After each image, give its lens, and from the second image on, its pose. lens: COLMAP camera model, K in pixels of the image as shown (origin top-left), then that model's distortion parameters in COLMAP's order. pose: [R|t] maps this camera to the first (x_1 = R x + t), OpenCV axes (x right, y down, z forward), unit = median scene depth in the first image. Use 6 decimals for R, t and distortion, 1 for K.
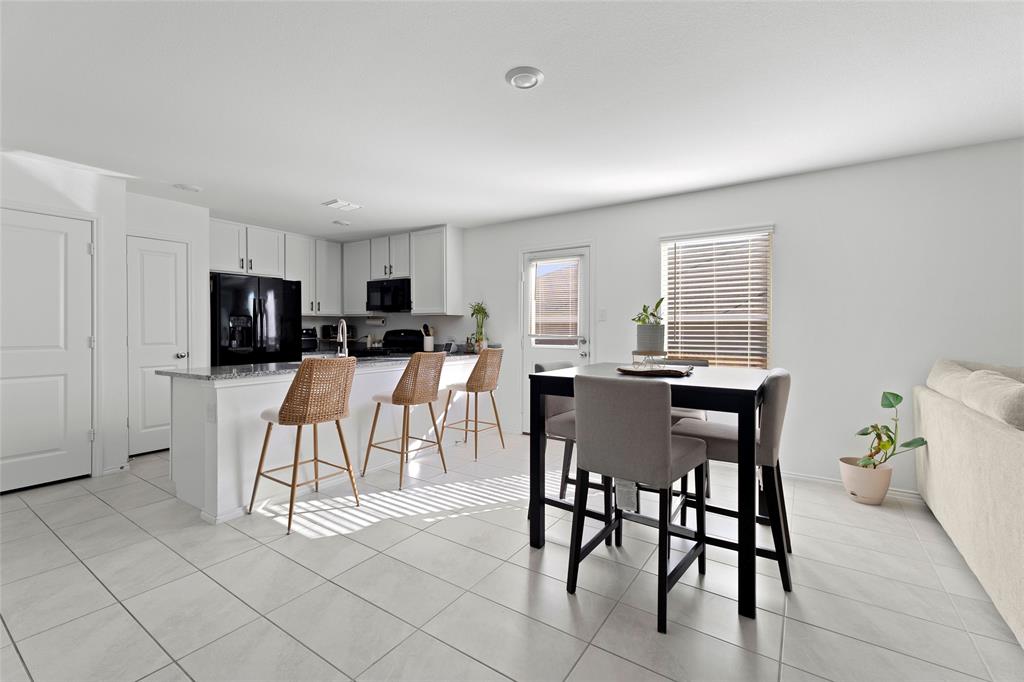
lens RADIAL K [[434.1, 0, 512.7], [0, 434.1, 327.5], [0, 0, 1]] dist [0.003062, 0.000380]
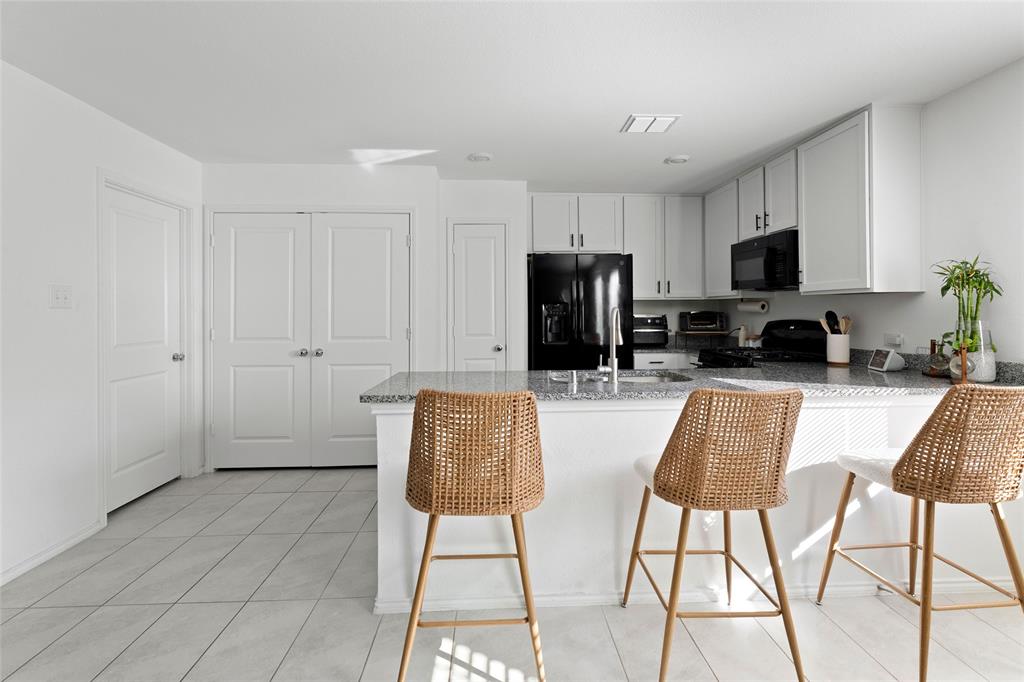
lens RADIAL K [[453.0, 0, 513.2], [0, 453.0, 310.5], [0, 0, 1]] dist [0.001034, 0.000088]
pose [[0.599478, -0.005478, -0.800372, 0.016786], [0.007048, 0.999974, -0.001564, -0.015523], [0.800360, -0.004703, 0.599501, 0.564346]]
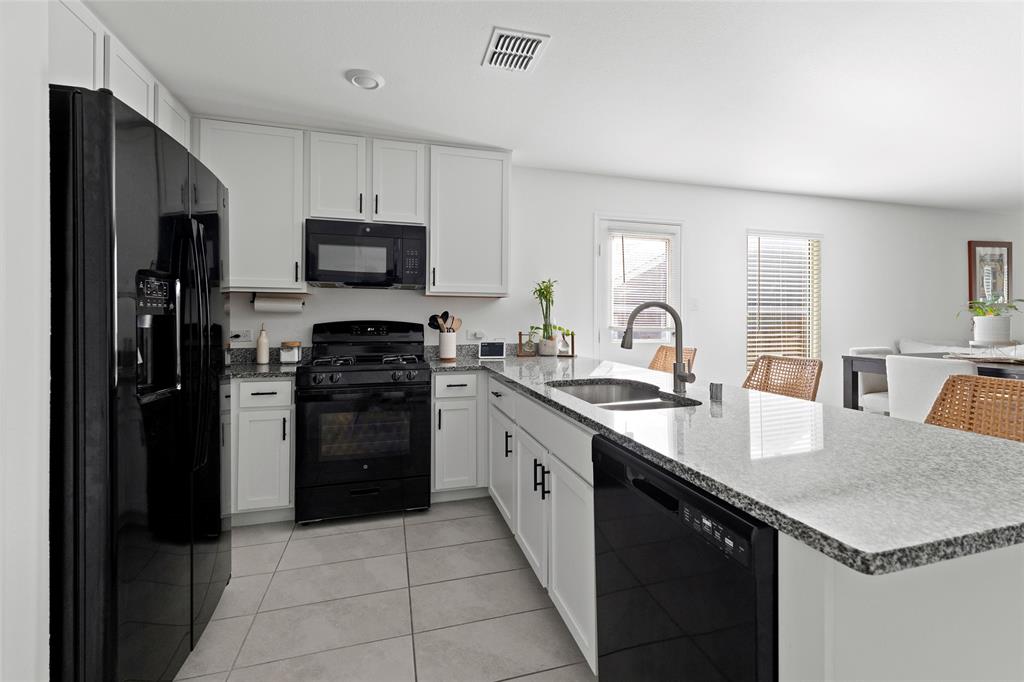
lens RADIAL K [[435.3, 0, 510.4], [0, 435.3, 319.1], [0, 0, 1]] dist [0.000602, 0.000073]
pose [[0.645329, -0.000538, 0.763905, -0.930530], [-0.003467, 0.999987, 0.003632, 0.000641], [-0.763897, -0.004992, 0.645319, 0.888419]]
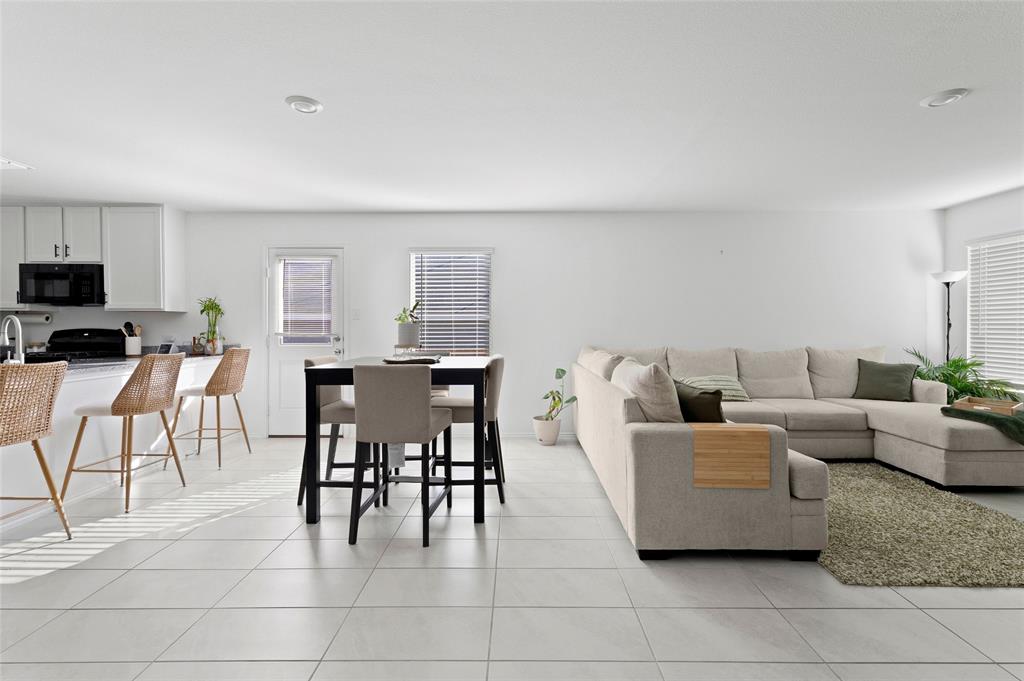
lens RADIAL K [[434.1, 0, 512.7], [0, 434.1, 327.0], [0, 0, 1]] dist [0.003062, 0.000380]
pose [[0.831479, -0.003741, 0.555543, -0.086203], [0.001307, 0.999988, 0.004776, -0.001438], [-0.555554, -0.003245, 0.831474, -0.133190]]
